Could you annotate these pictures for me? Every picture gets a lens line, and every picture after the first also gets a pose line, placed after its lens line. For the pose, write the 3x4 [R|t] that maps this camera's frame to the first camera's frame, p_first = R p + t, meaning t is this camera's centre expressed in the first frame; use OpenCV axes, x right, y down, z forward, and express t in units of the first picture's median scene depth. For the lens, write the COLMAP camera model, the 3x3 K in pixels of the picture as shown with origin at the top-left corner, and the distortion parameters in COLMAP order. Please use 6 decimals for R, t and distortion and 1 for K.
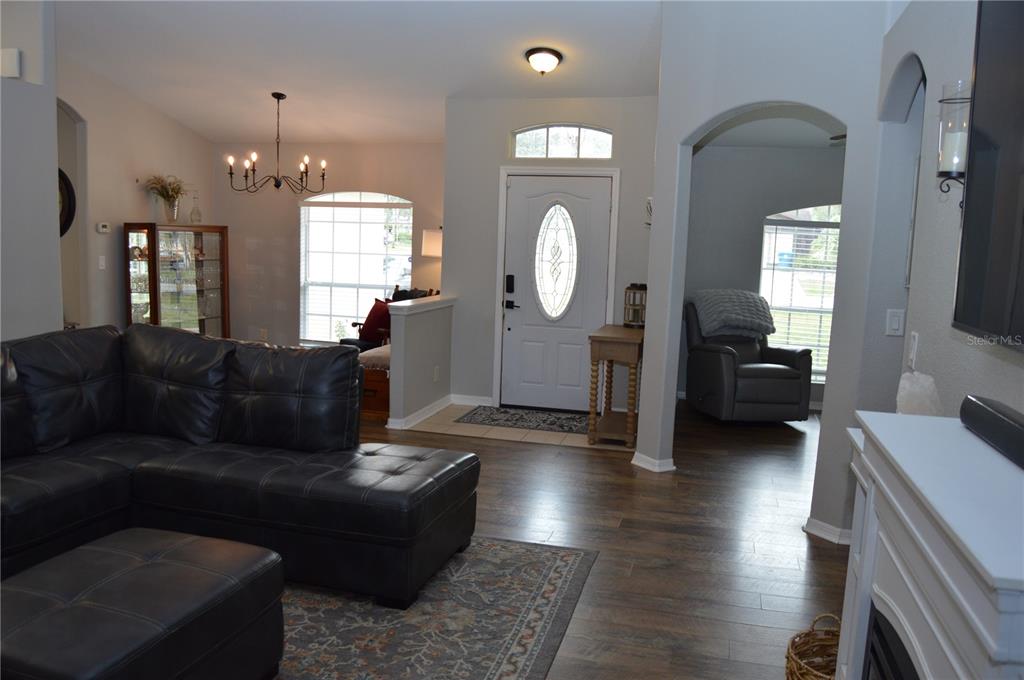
lens RADIAL K [[815.1, 0, 510.1], [0, 815.1, 344.1], [0, 0, 1]] dist [-0.095270, 0.039490]
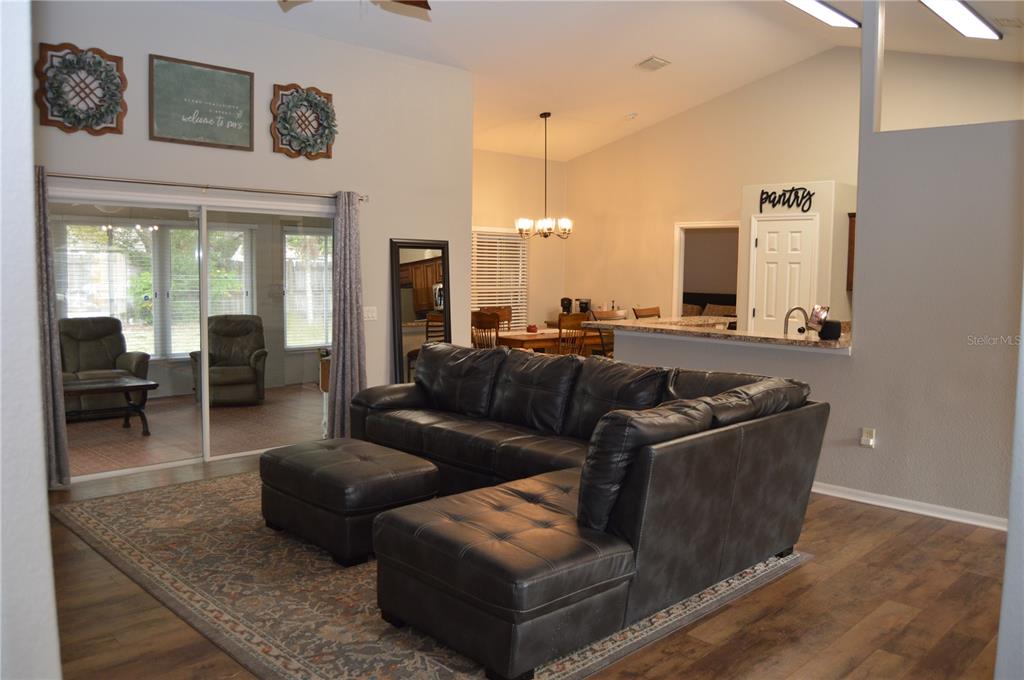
lens RADIAL K [[815.1, 0, 510.1], [0, 815.1, 344.1], [0, 0, 1]] dist [-0.095270, 0.039490]
pose [[-0.501036, 0.036641, -0.864651, 0.451832], [-0.140649, 0.982373, 0.123130, -0.120264], [0.853921, 0.183305, -0.487051, 1.032809]]
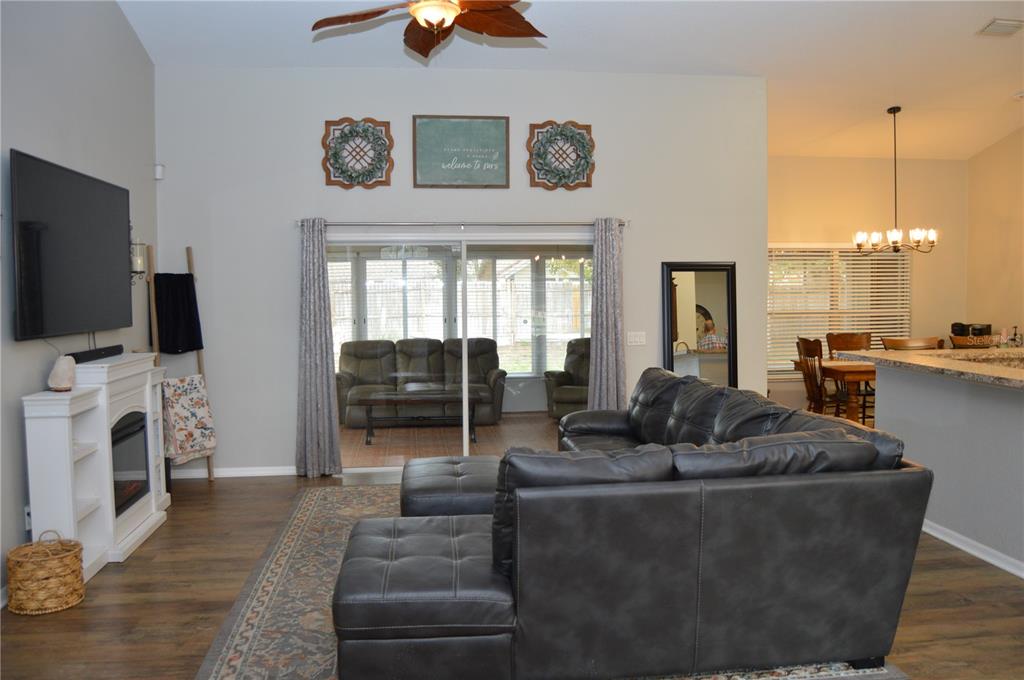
lens RADIAL K [[815.1, 0, 510.1], [0, 815.1, 344.1], [0, 0, 1]] dist [-0.095270, 0.039490]
pose [[-0.928049, -0.001446, -0.372456, 0.068416], [-0.068366, 0.983664, 0.166528, -0.174623], [0.366131, 0.180009, -0.912987, 1.336800]]
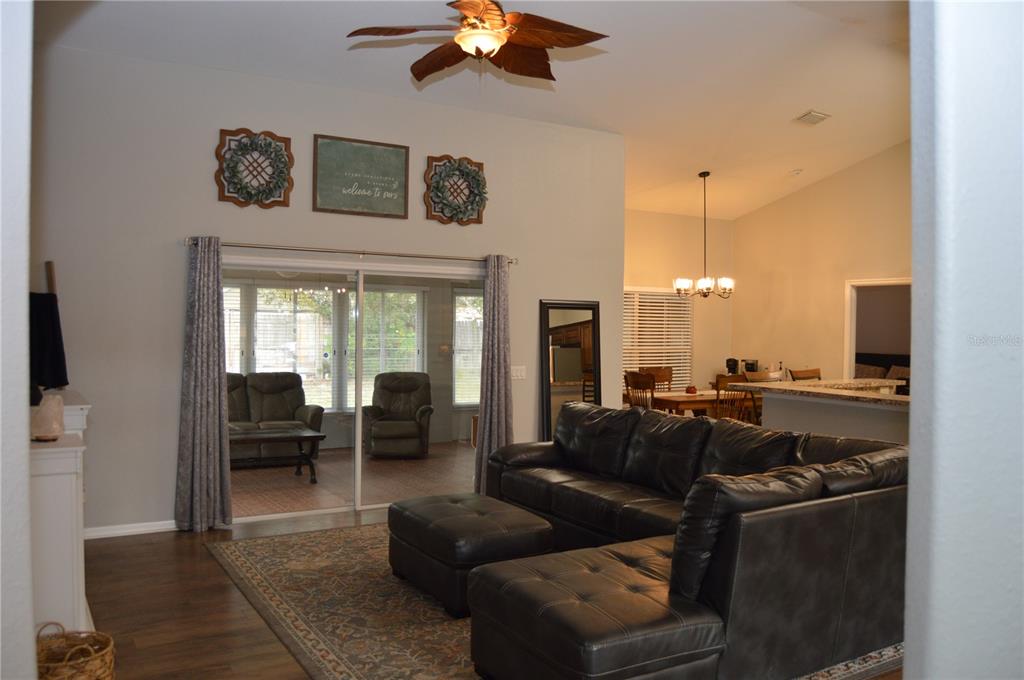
lens RADIAL K [[815.1, 0, 510.1], [0, 815.1, 344.1], [0, 0, 1]] dist [-0.095270, 0.039490]
pose [[-0.689839, -0.028302, -0.723409, 0.412389], [-0.127725, 0.988319, 0.083132, -0.133423], [0.712607, 0.149745, -0.685396, 1.105646]]
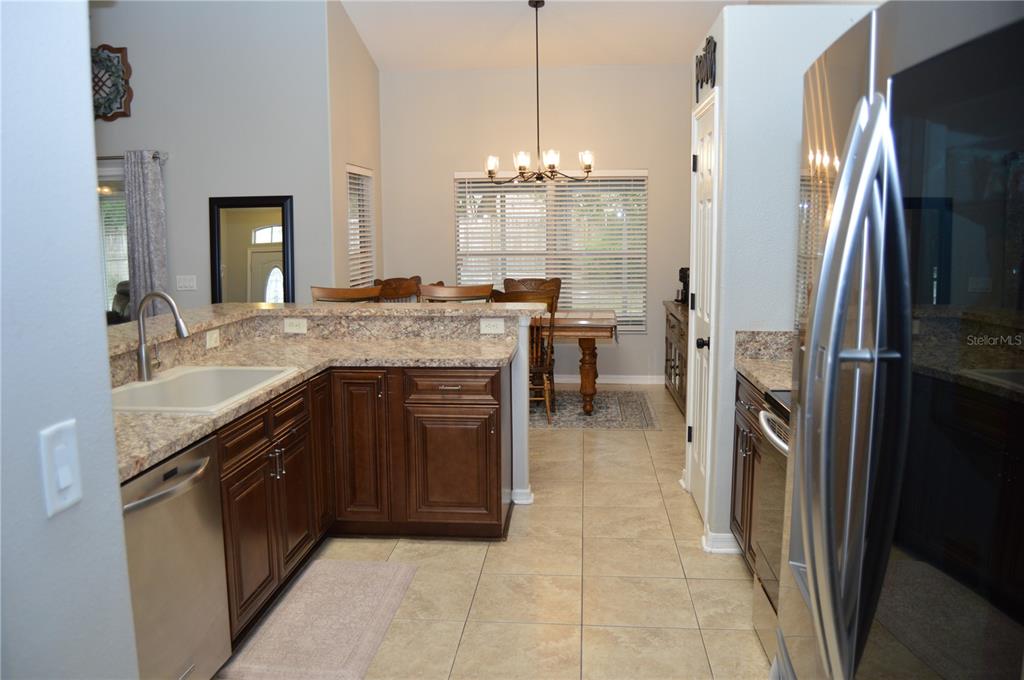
lens RADIAL K [[815.1, 0, 510.1], [0, 815.1, 344.1], [0, 0, 1]] dist [-0.095270, 0.039490]
pose [[-0.984426, -0.002705, -0.175780, -0.960426], [-0.048242, 0.965655, 0.255311, -0.220165], [0.169052, 0.259814, -0.950746, 1.448003]]
